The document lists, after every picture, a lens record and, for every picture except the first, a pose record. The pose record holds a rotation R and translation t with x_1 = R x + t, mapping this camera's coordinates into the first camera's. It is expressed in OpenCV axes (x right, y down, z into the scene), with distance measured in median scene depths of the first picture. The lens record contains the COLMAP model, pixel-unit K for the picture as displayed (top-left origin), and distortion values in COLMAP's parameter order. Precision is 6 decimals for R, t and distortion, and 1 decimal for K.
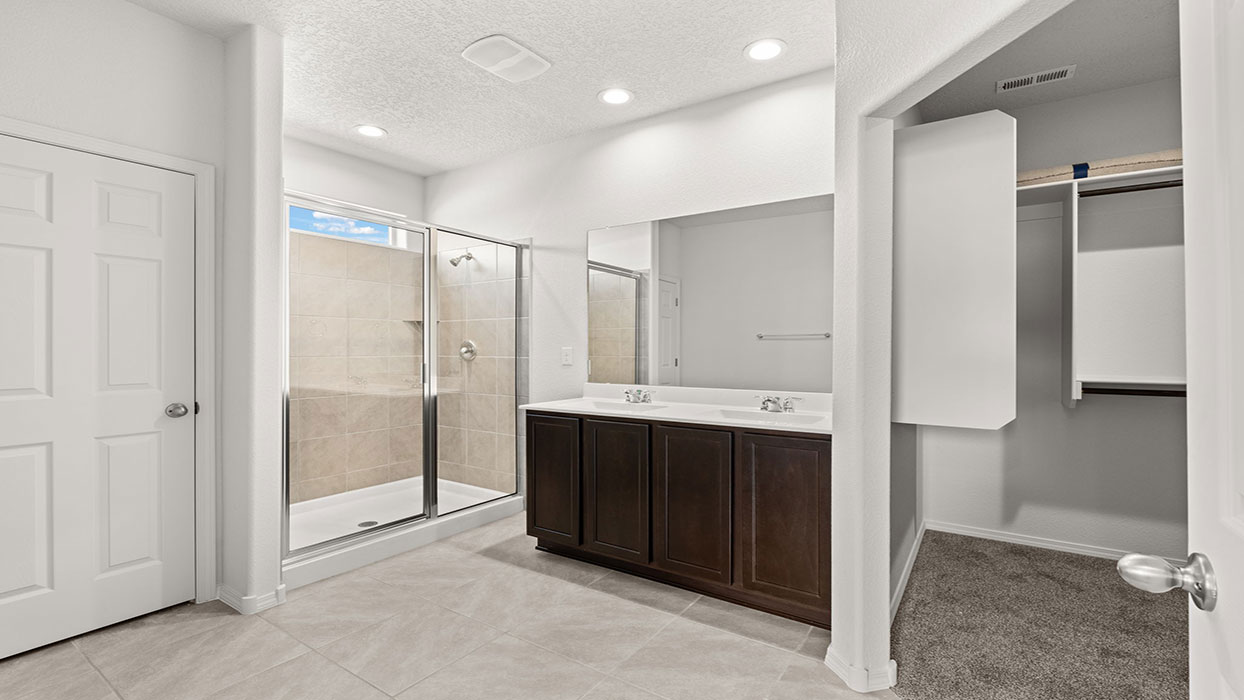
lens RADIAL K [[538.9, 0, 625.7], [0, 538.9, 349.1], [0, 0, 1]] dist [0.014619, -0.000027]
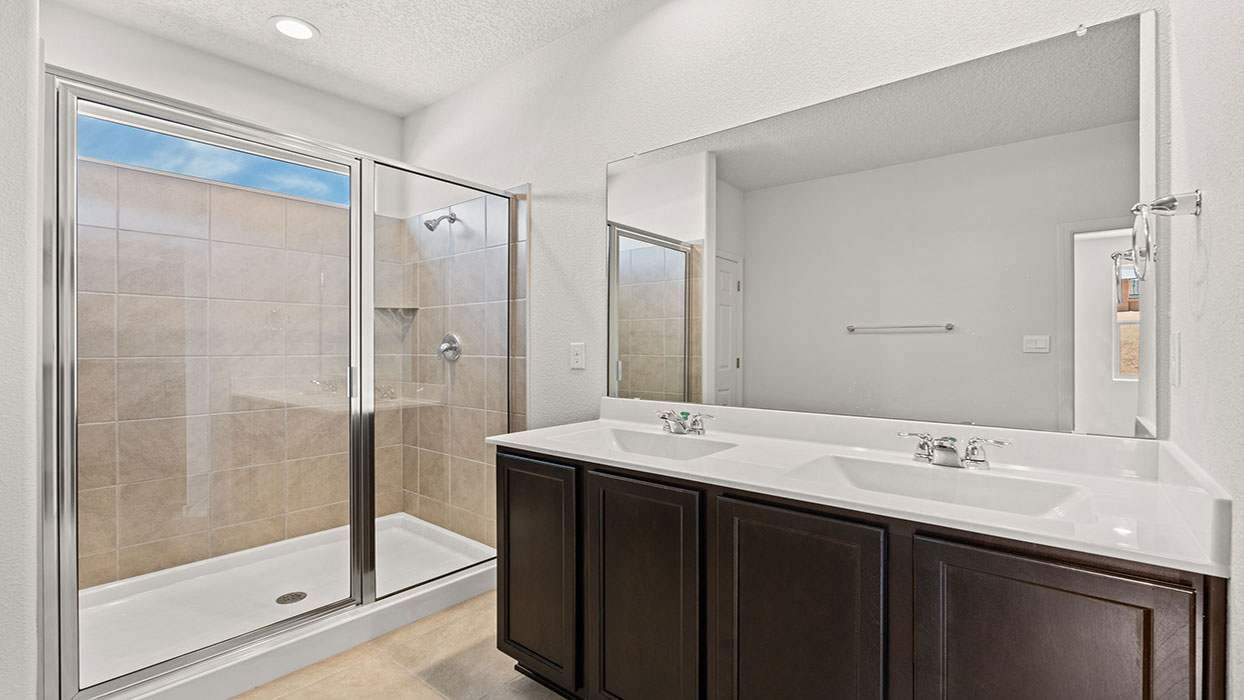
lens RADIAL K [[538.9, 0, 621.1], [0, 538.9, 351.6], [0, 0, 1]] dist [0.014619, -0.000027]
pose [[0.994101, 0.001917, -0.108443, 0.016054], [-0.000937, 0.999958, 0.009086, 0.001468], [0.108456, -0.008931, 0.994061, 0.325495]]
